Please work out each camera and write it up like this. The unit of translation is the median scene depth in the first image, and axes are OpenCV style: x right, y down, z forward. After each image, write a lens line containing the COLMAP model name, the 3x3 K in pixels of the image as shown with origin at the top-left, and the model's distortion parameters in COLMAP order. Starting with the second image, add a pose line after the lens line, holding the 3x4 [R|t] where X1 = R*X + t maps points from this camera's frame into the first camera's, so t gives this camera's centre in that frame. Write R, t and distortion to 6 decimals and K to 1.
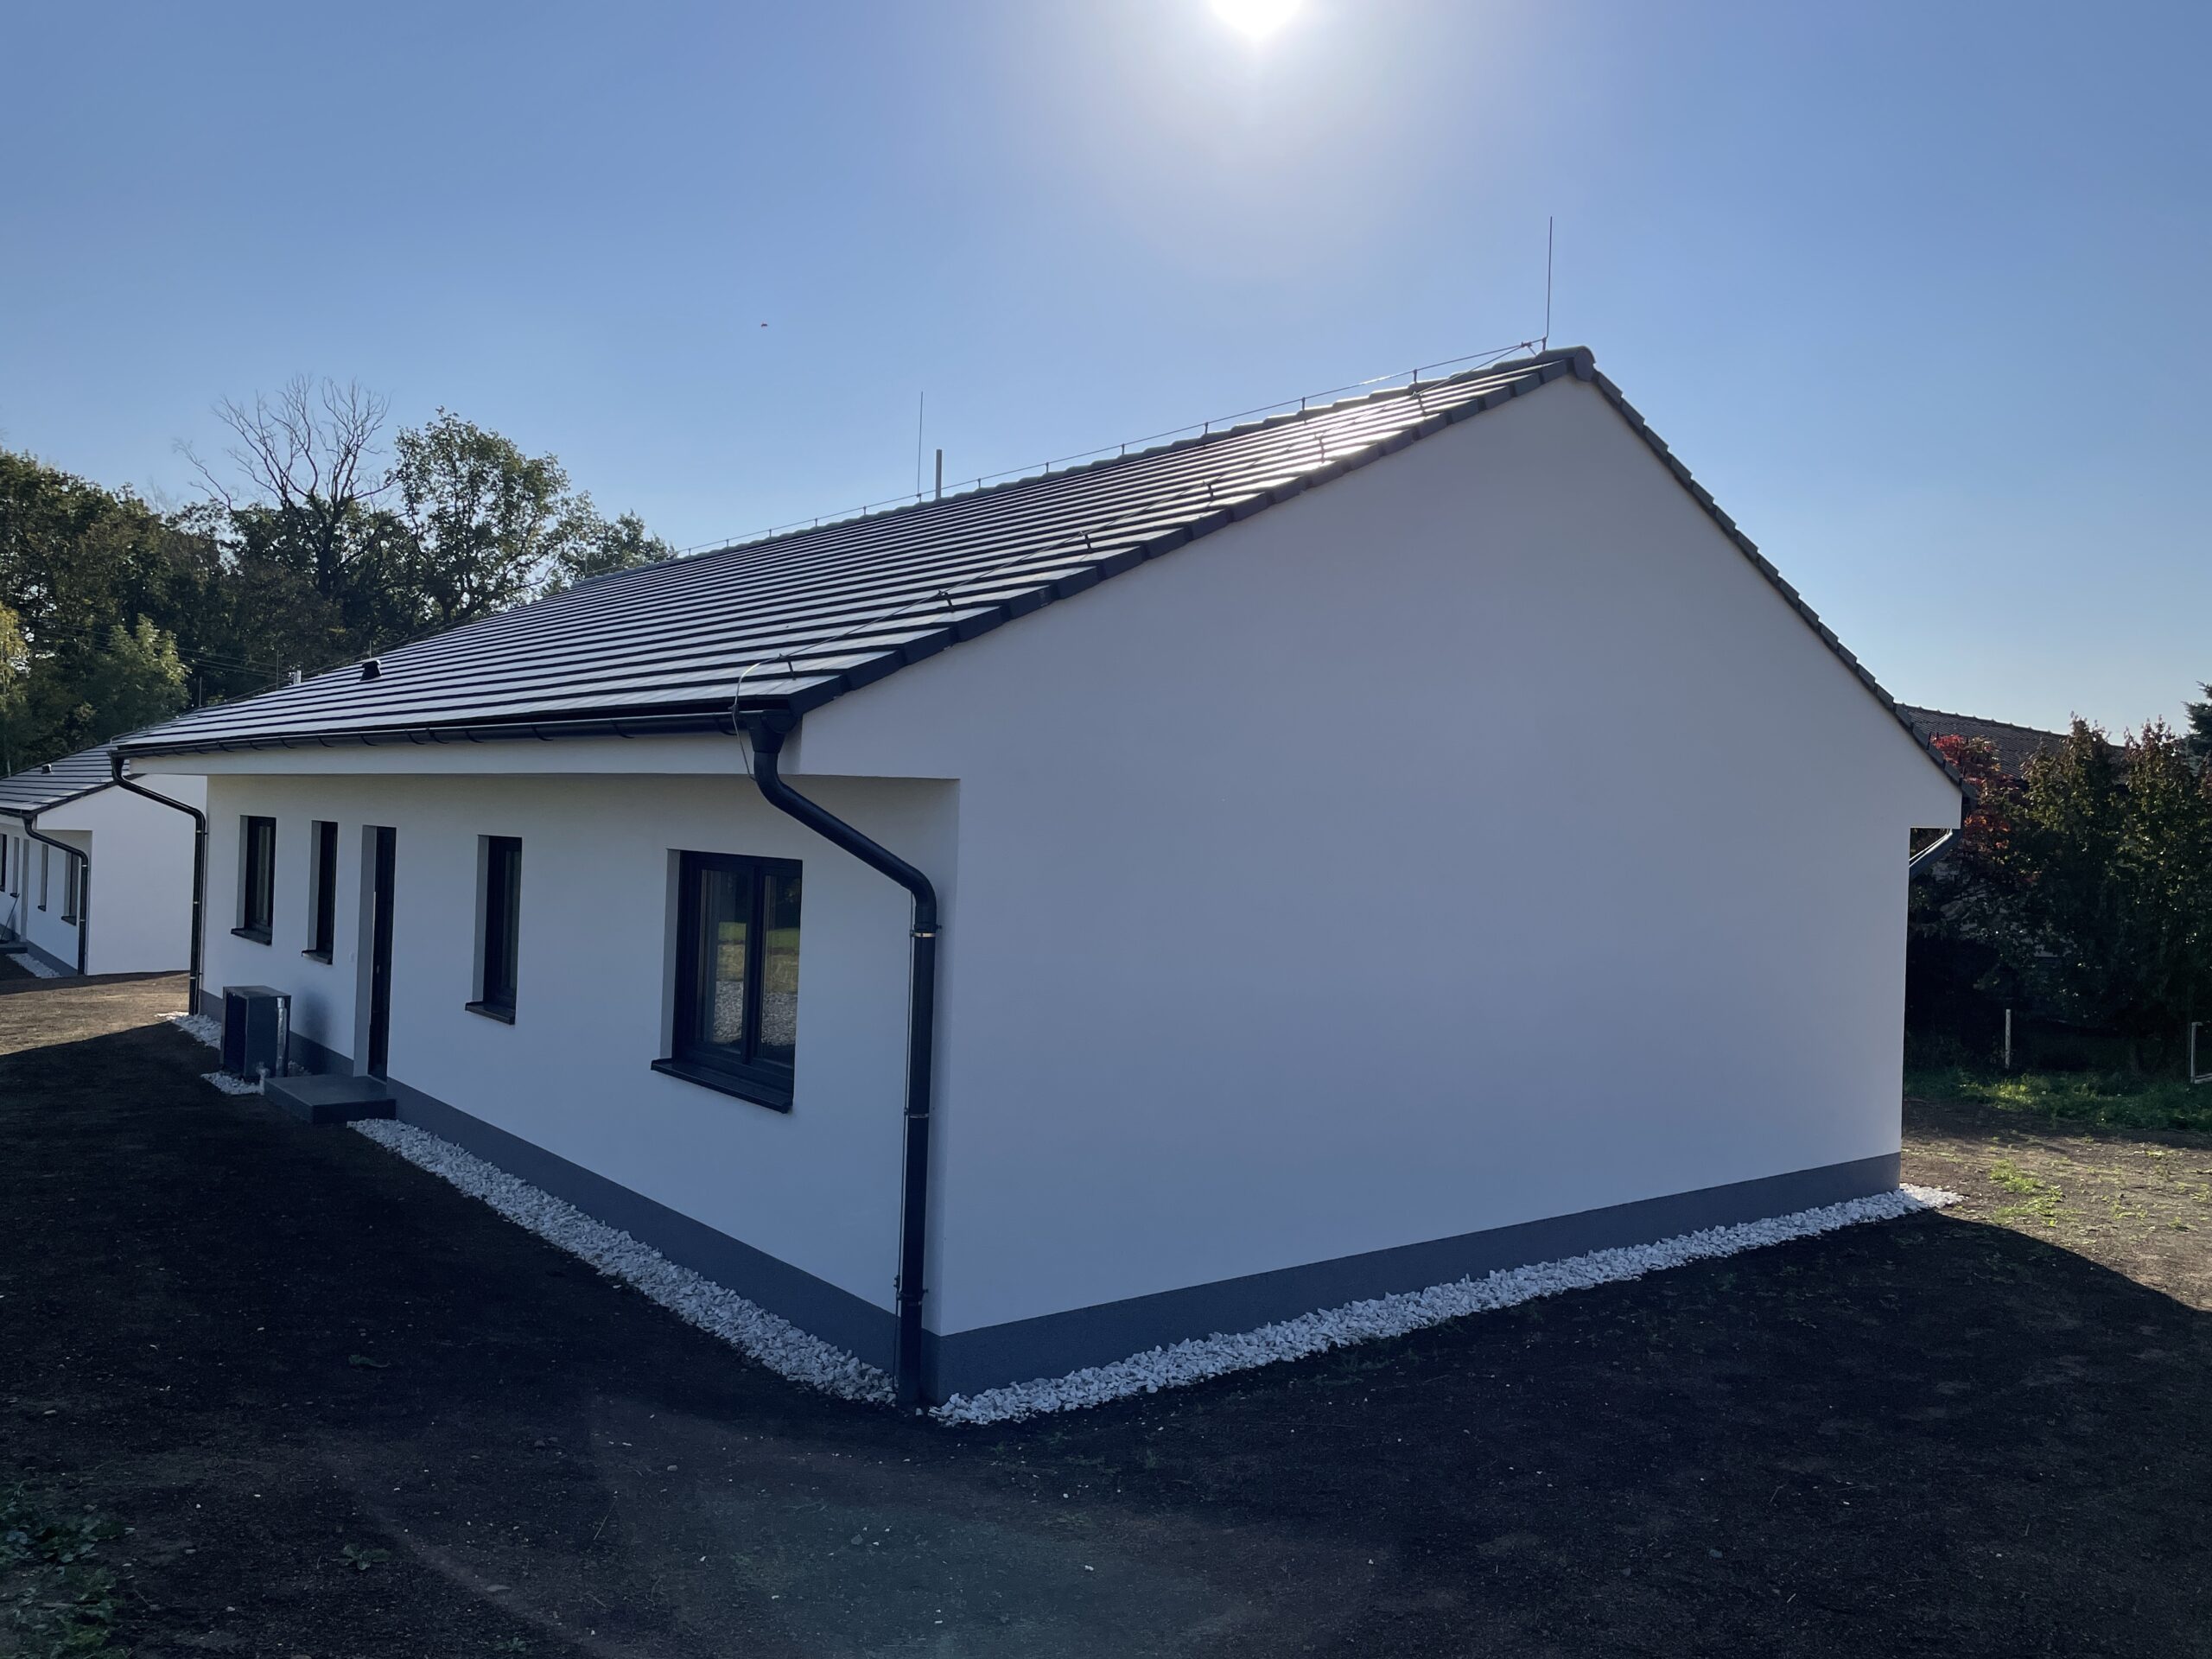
lens RADIAL K [[1666.0, 0, 1098.4], [0, 1666.0, 820.2], [0, 0, 1]] dist [0.089788, -0.110442]
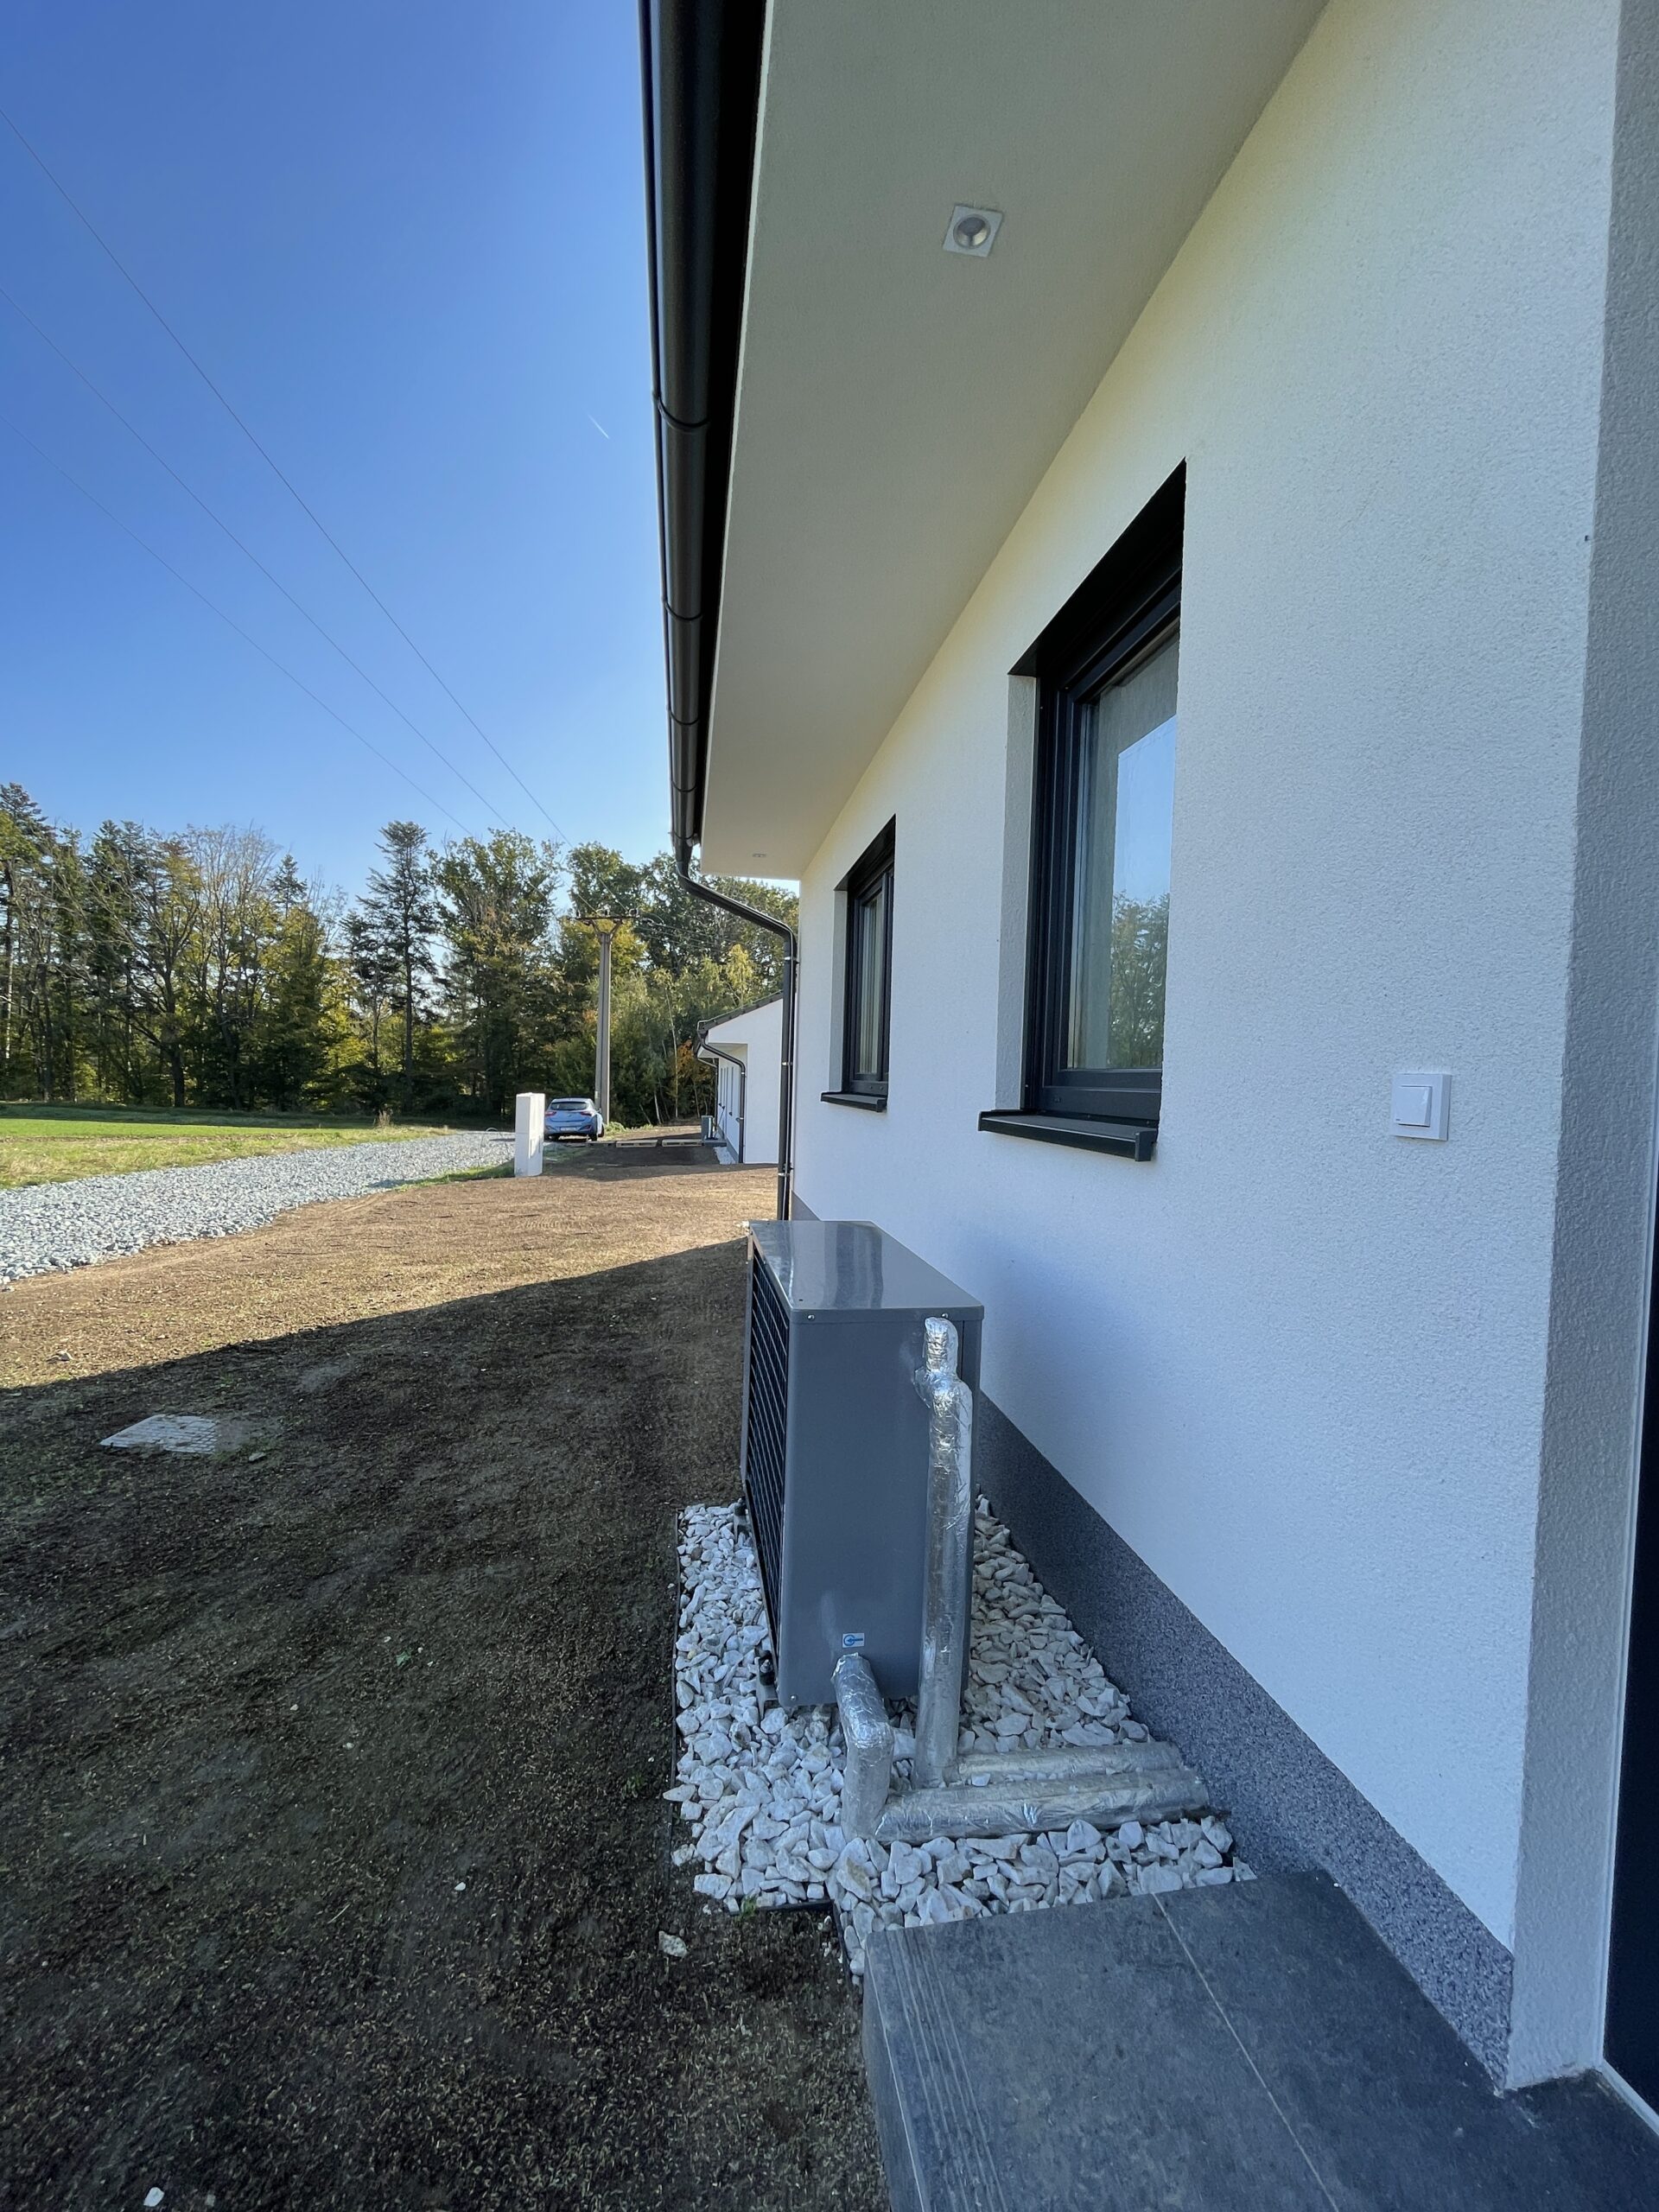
lens RADIAL K [[894.5, 0, 833.6], [0, 894.5, 1109.4], [0, 0, 1]] dist [-0.002571, -0.000201]
pose [[0.875014, 0.007531, -0.484039, -0.448618], [0.001724, 0.999824, 0.018672, 0.078676], [0.484095, -0.017173, 0.874847, 0.911495]]
